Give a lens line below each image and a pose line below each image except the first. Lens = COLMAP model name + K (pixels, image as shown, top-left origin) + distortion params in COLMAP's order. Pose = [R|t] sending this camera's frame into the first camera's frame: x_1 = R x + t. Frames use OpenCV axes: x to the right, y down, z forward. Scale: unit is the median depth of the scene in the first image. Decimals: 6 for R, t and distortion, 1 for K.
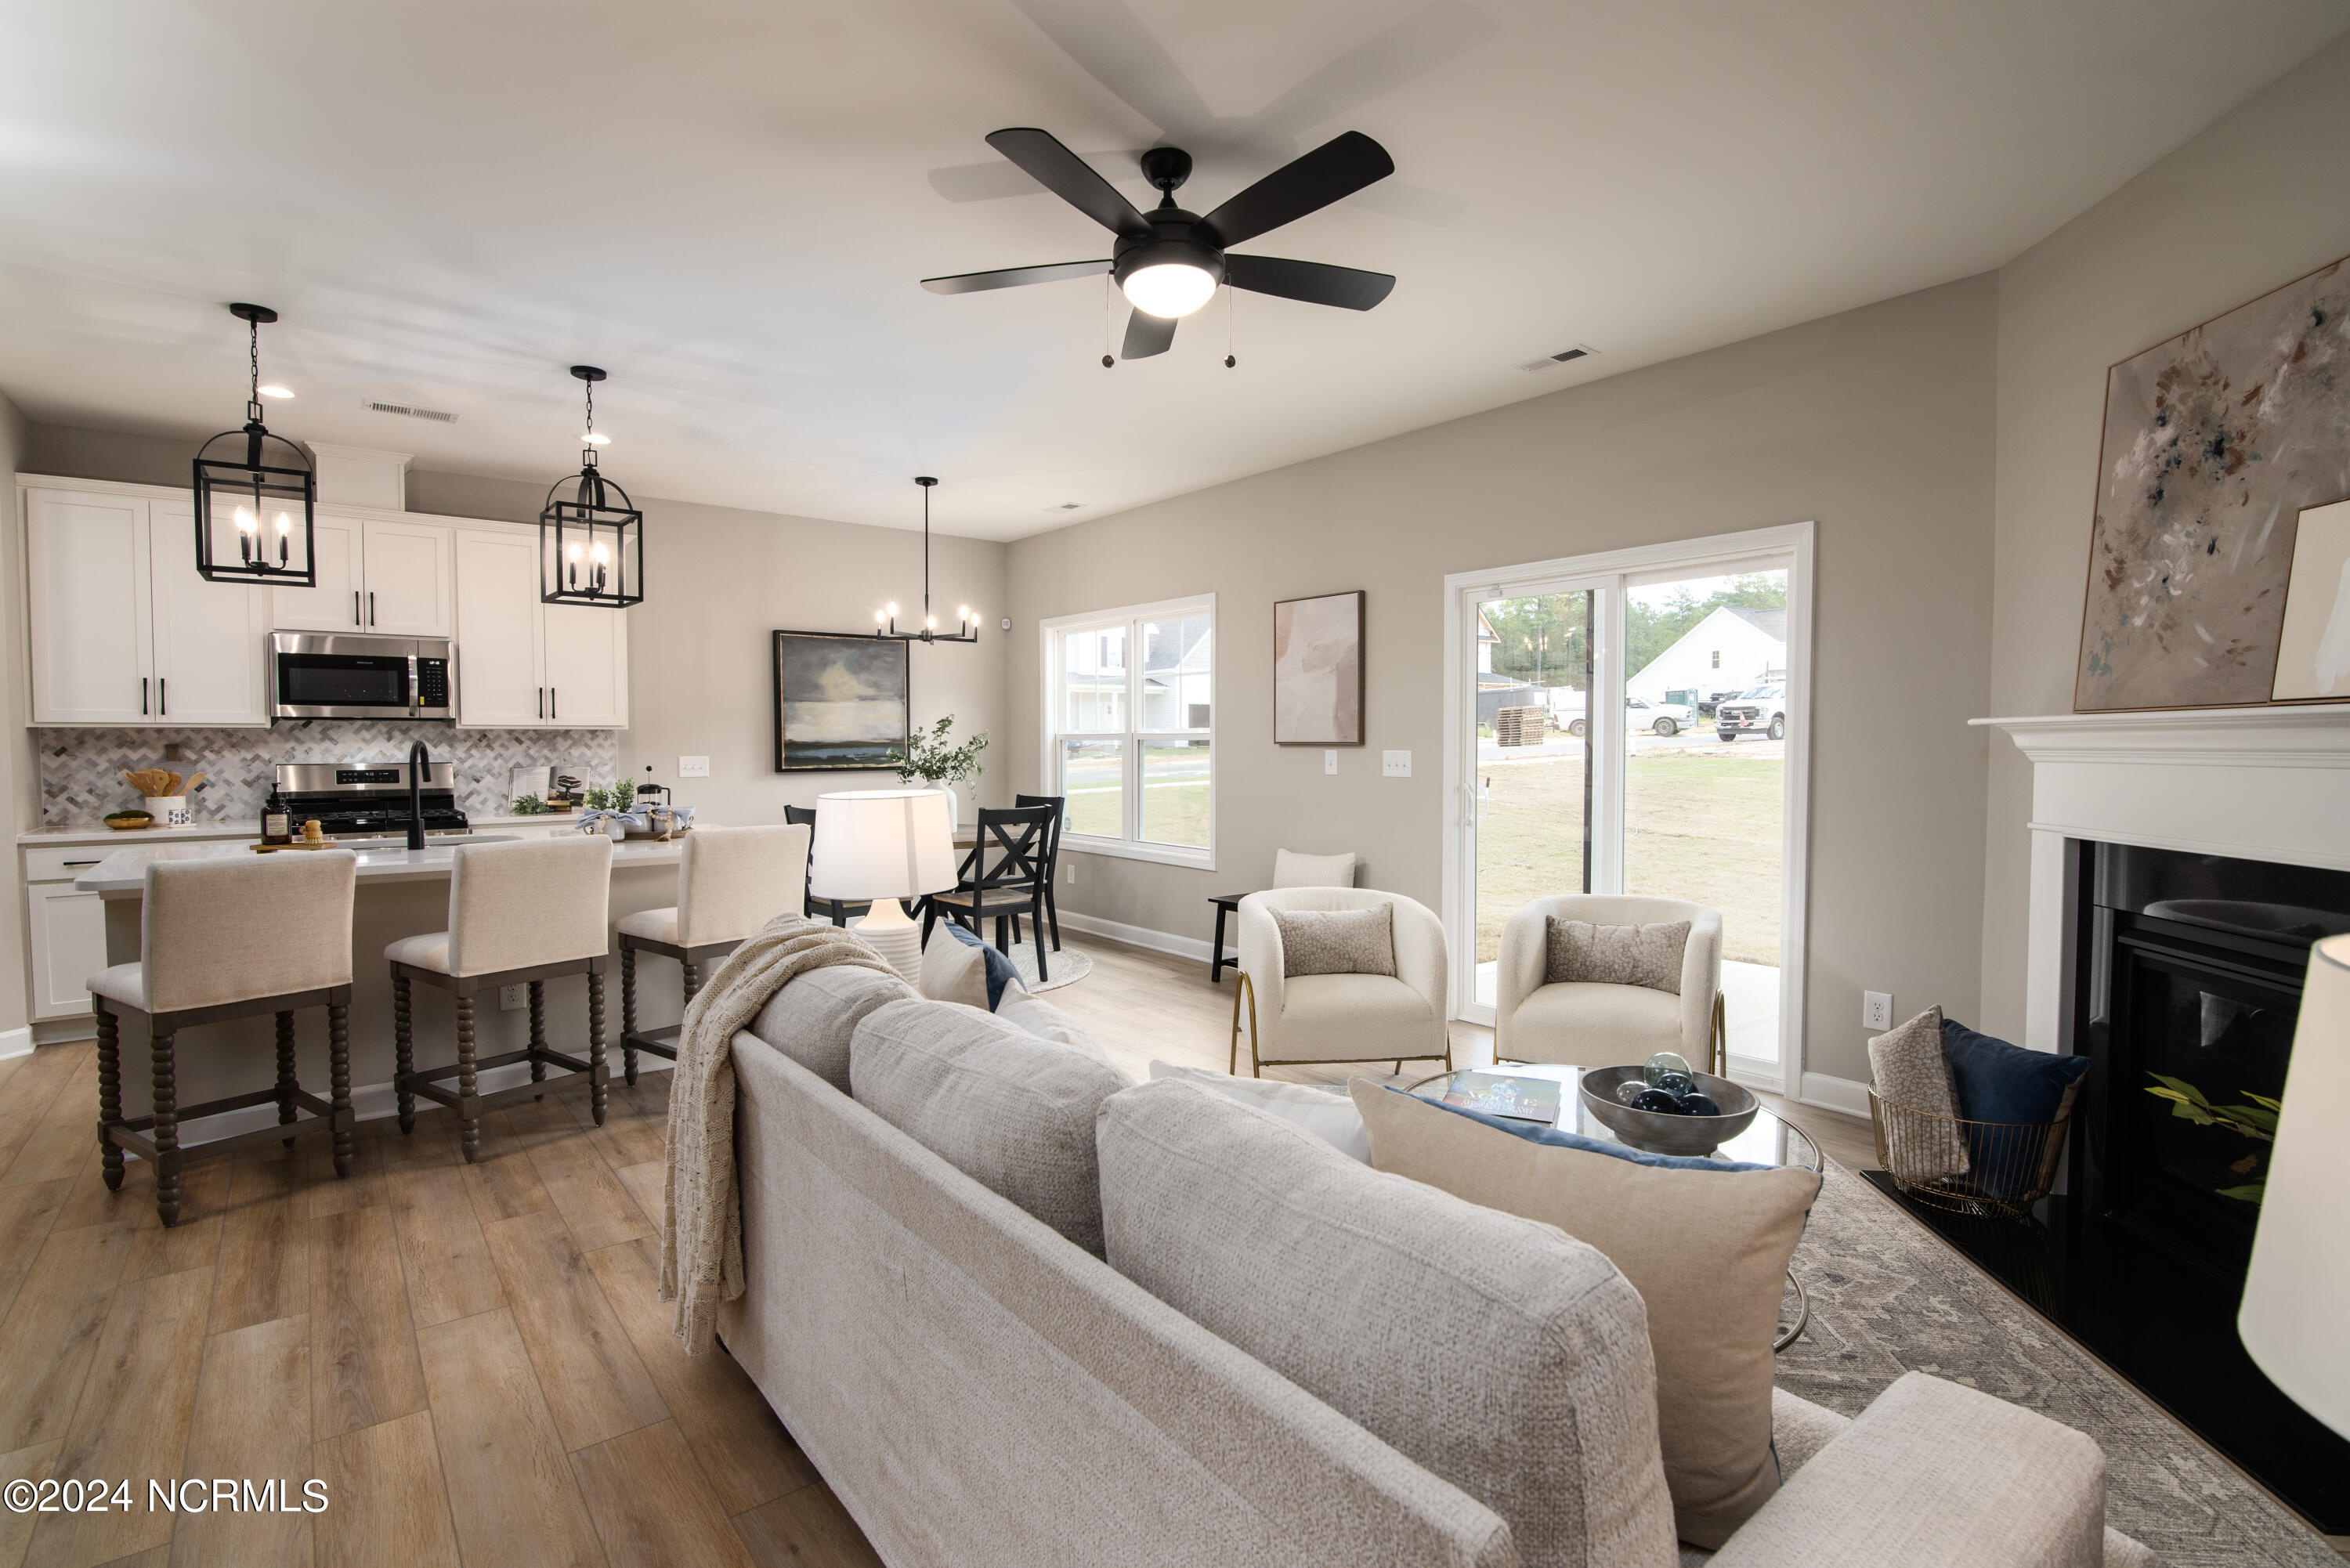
lens RADIAL K [[1099.8, 0, 1178.1], [0, 1099.8, 780.8], [0, 0, 1]] dist [-0.018608, 0.000558]
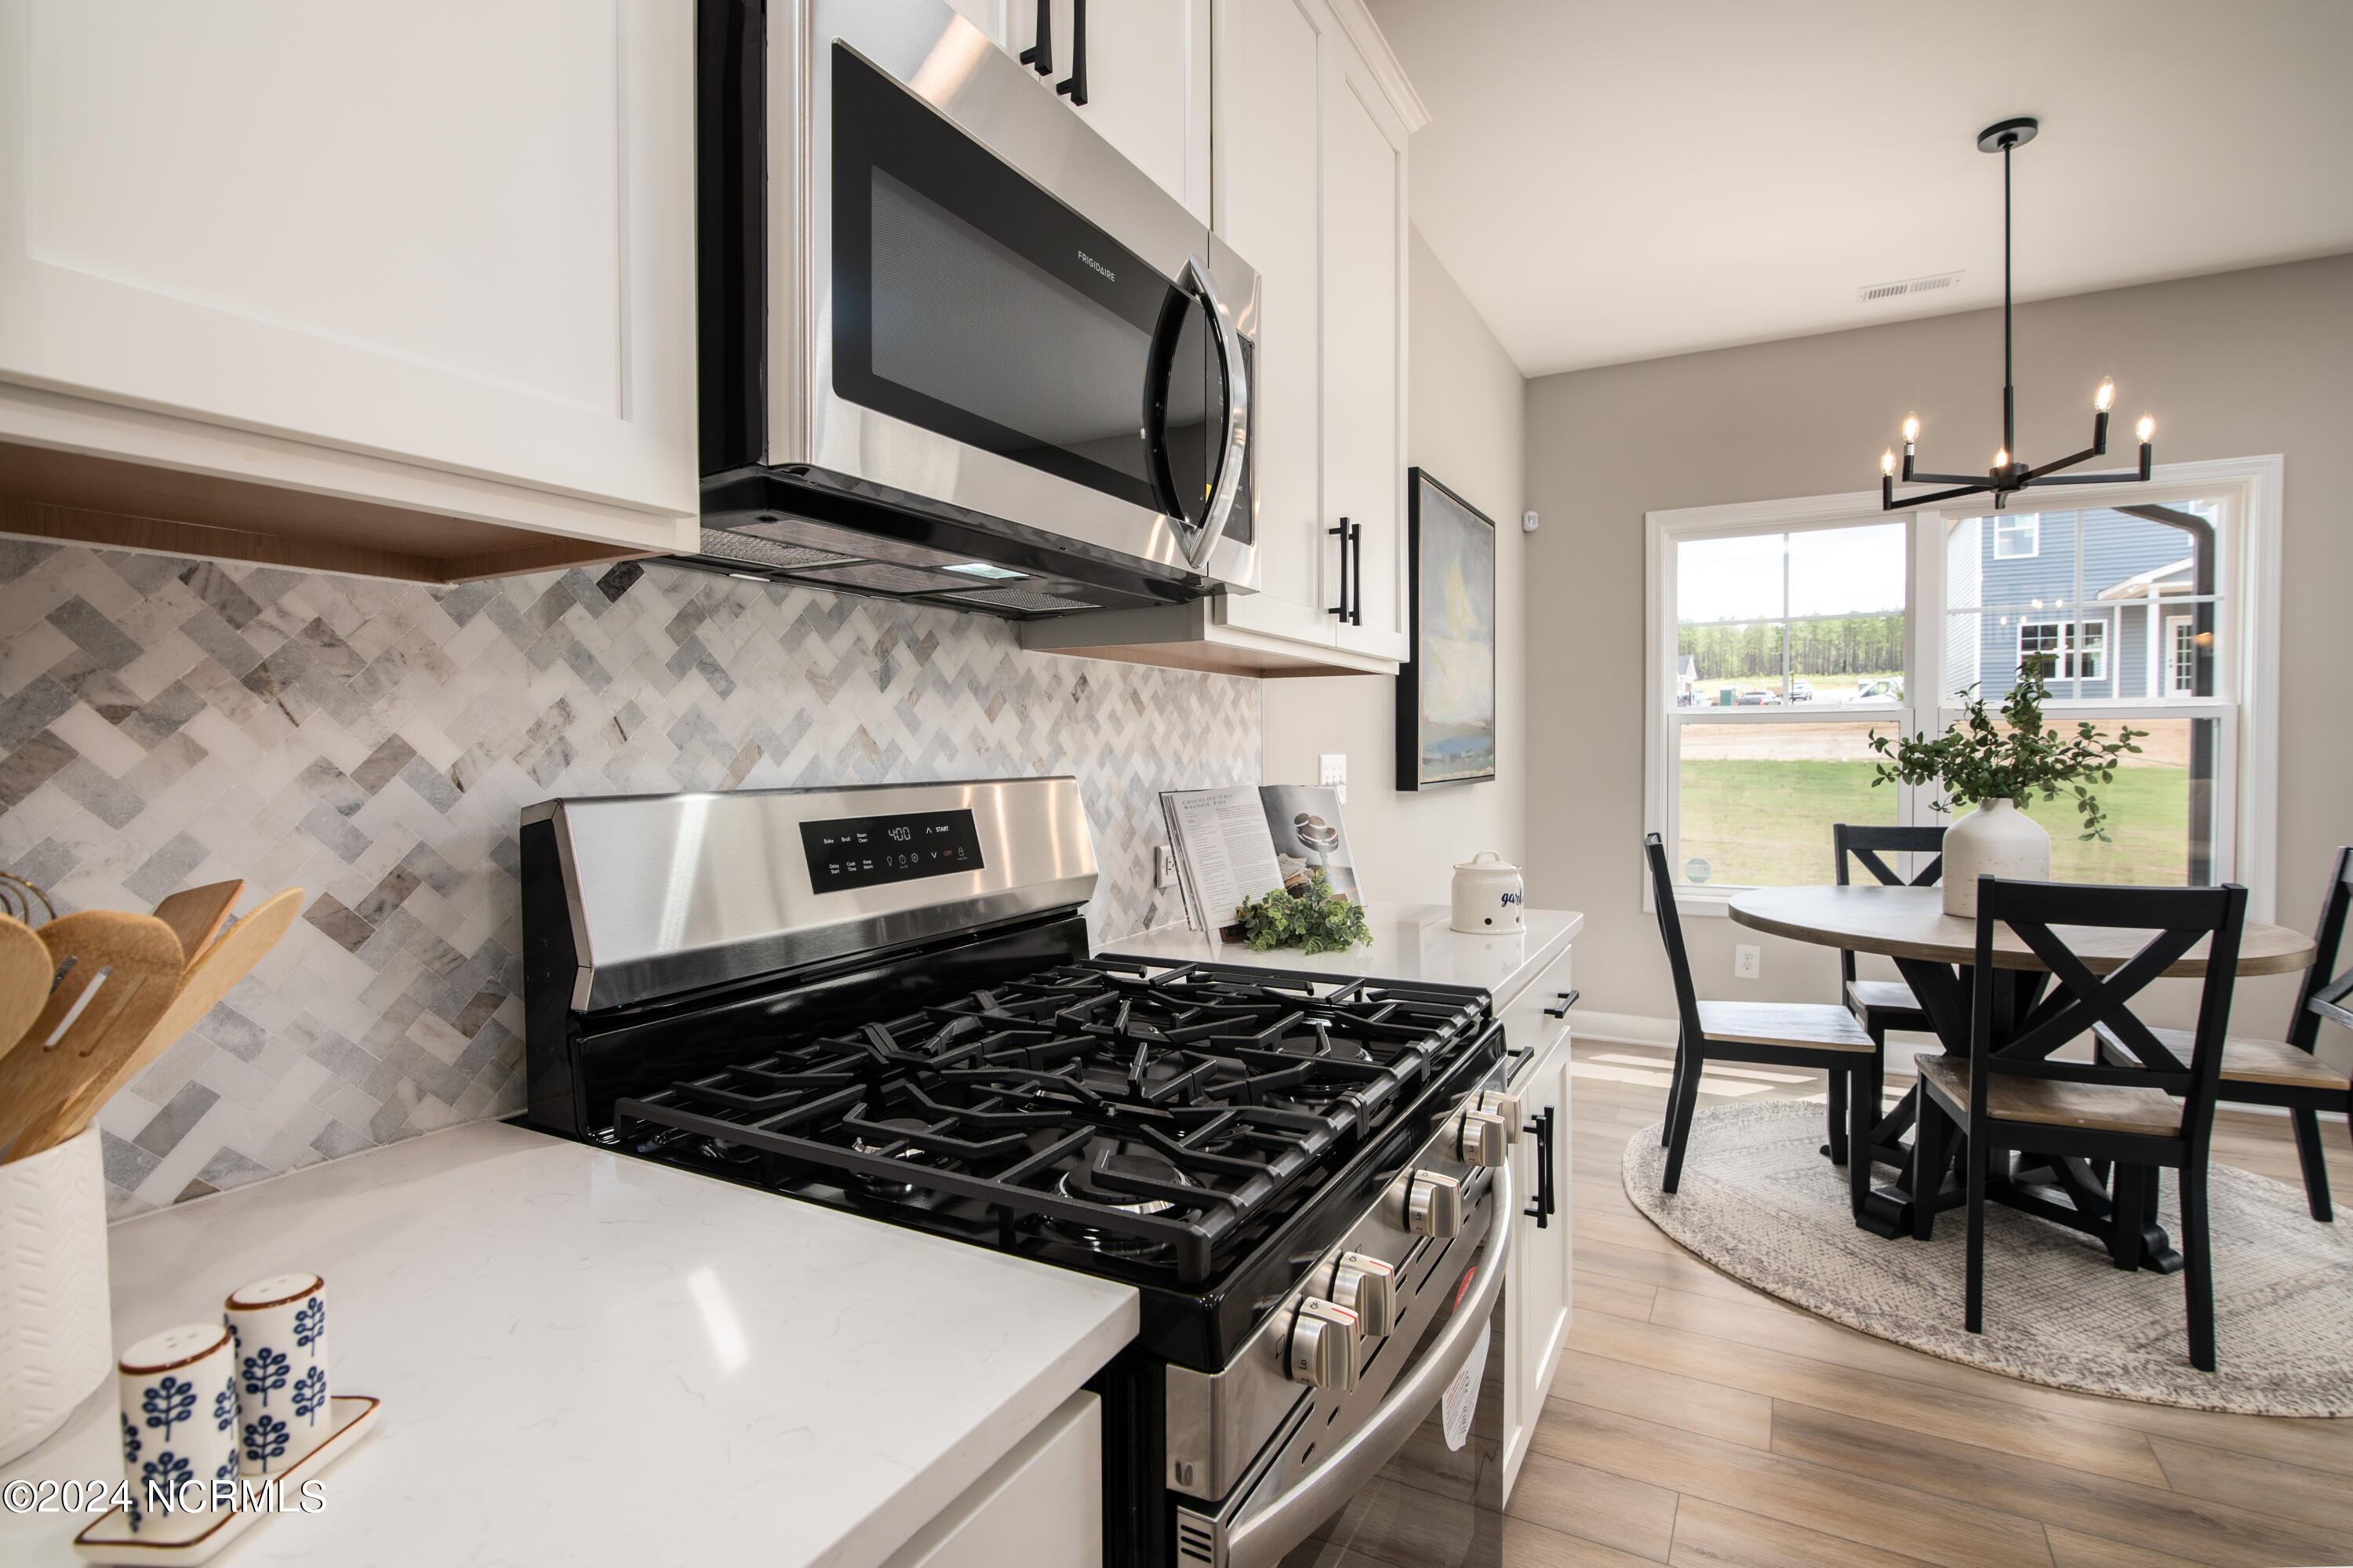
lens RADIAL K [[1117.5, 0, 1183.0], [0, 1117.5, 776.8], [0, 0, 1]] dist [-0.017659, 0.001584]
pose [[0.924755, -0.014415, 0.380289, -0.820086], [0.018643, 0.999799, -0.007436, -0.015656], [-0.380105, 0.013966, 0.924838, 0.821100]]
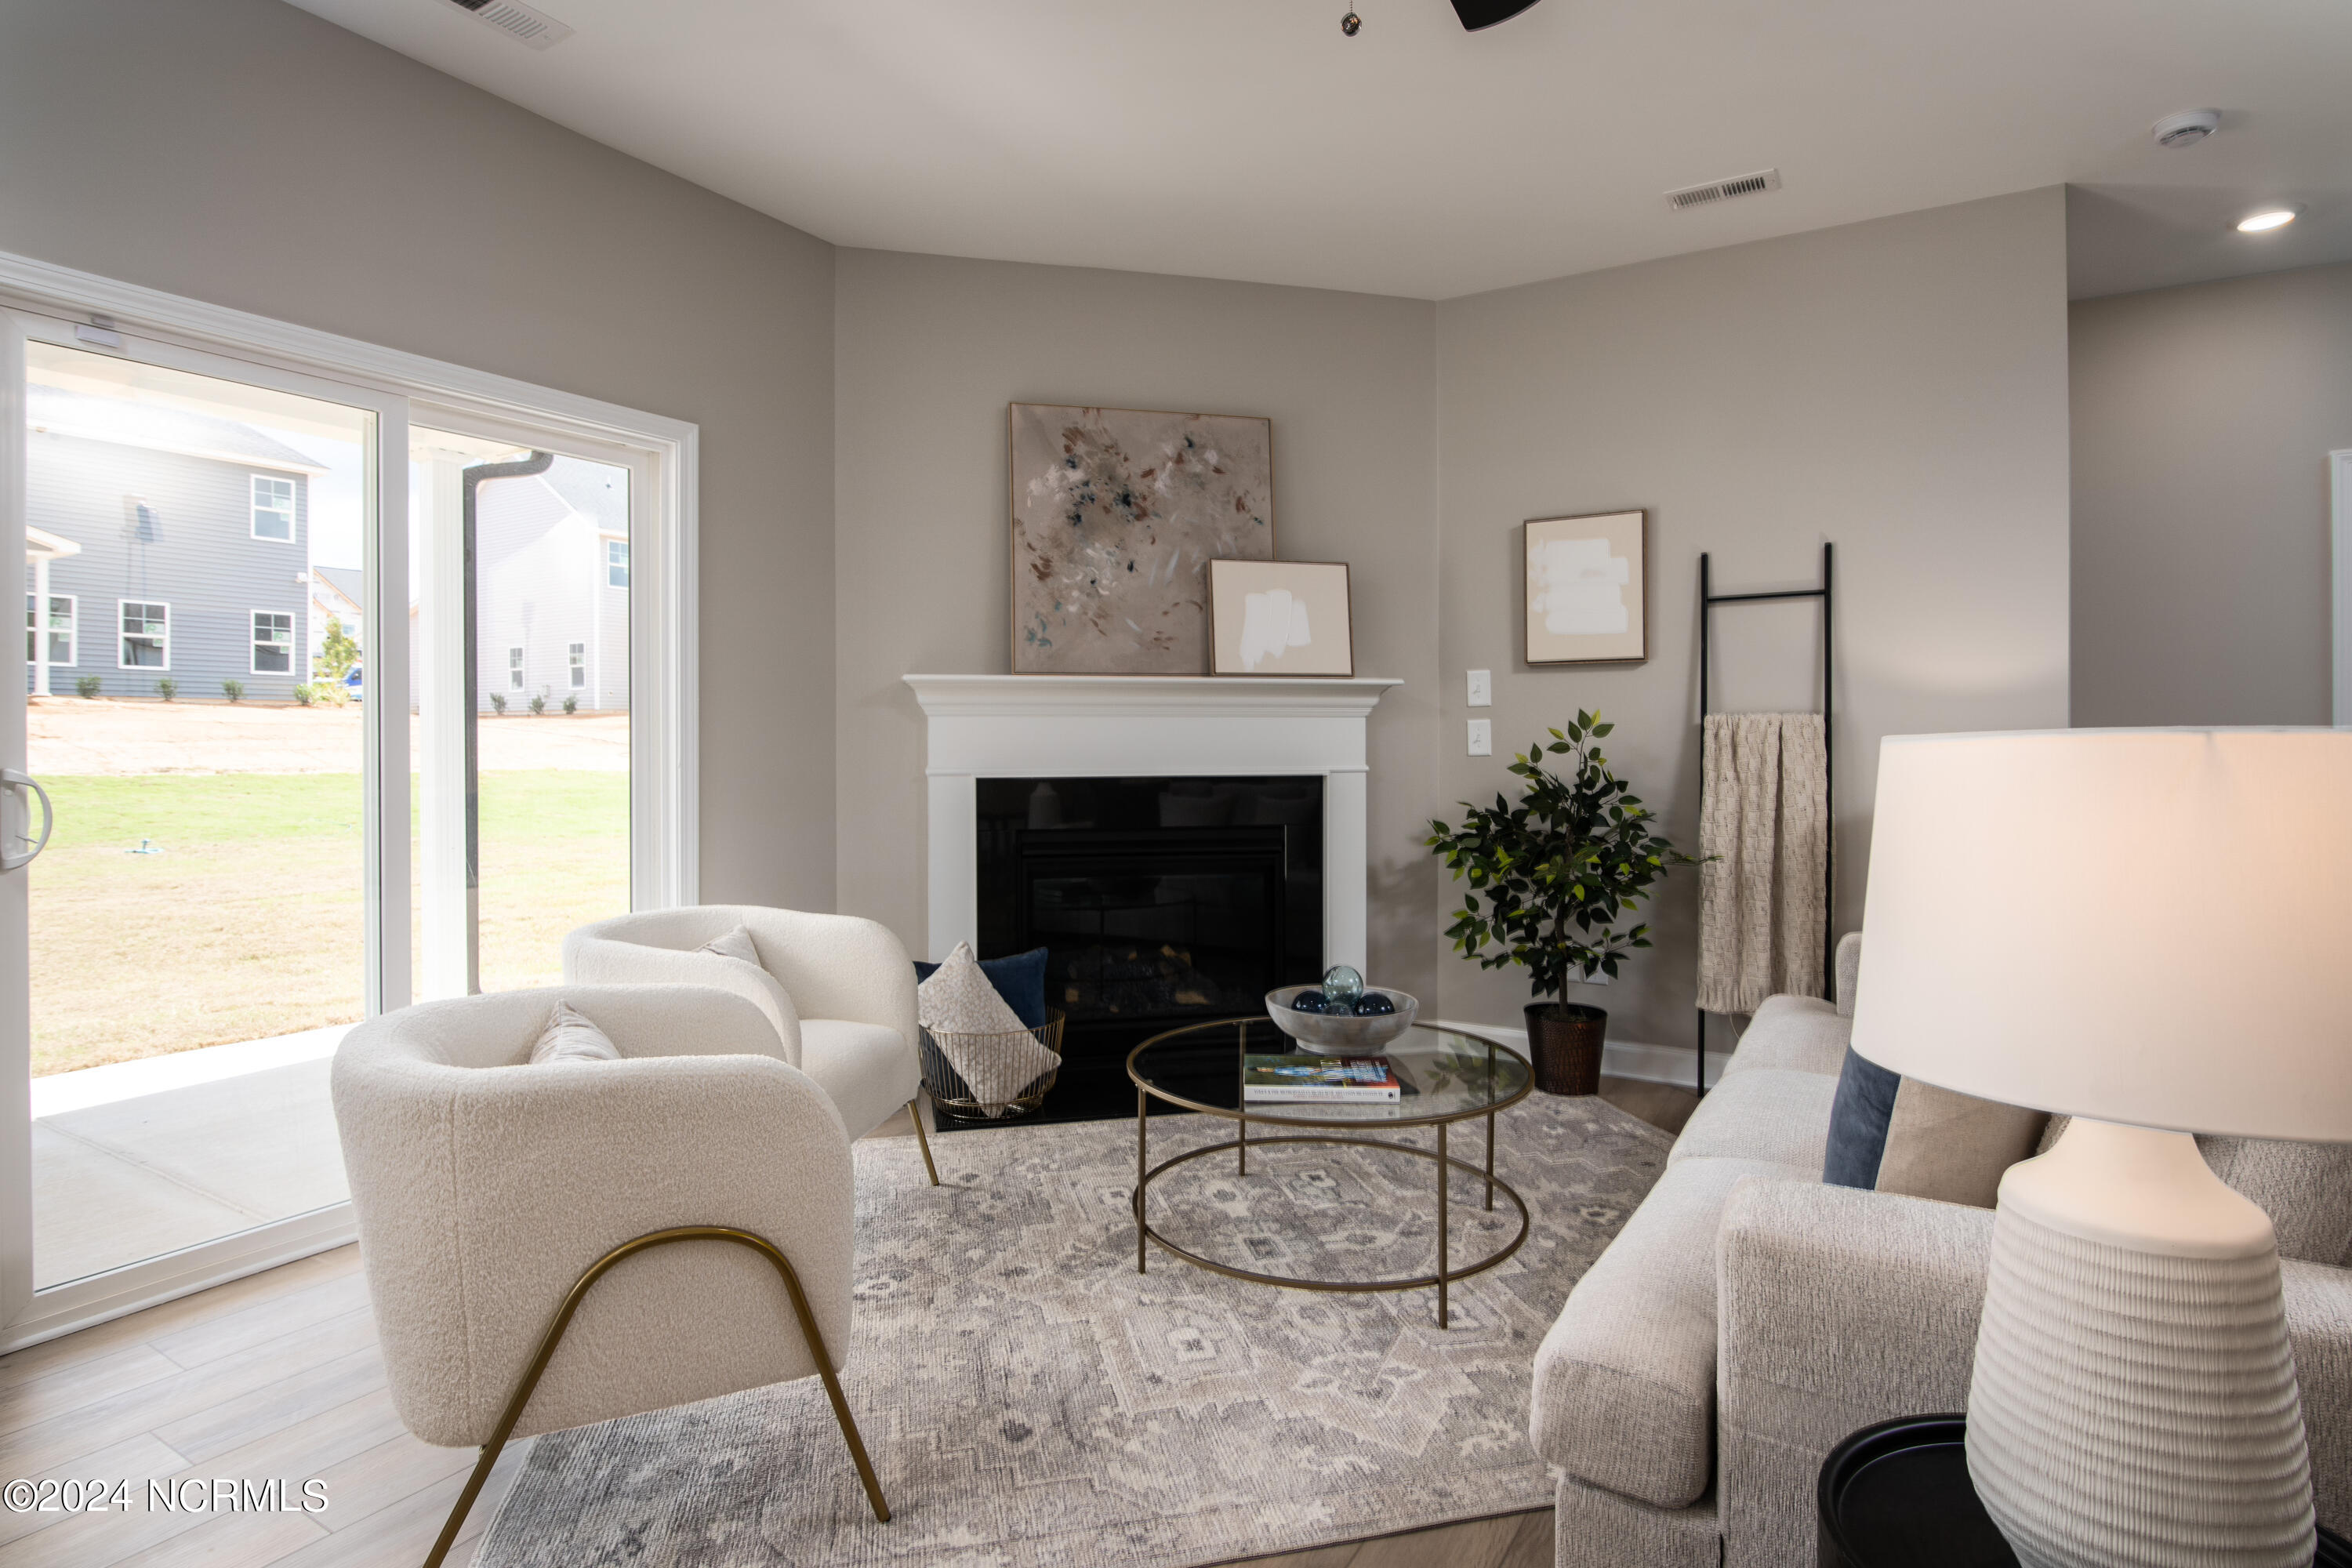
lens RADIAL K [[1217.6, 0, 1180.4], [0, 1217.6, 755.5], [0, 0, 1]] dist [-0.025949, -0.000235]
pose [[-0.337623, -0.009069, 0.941238, -0.290485], [0.033781, 0.999193, 0.021745, 0.003240], [-0.940675, 0.039137, -0.337044, 0.695173]]
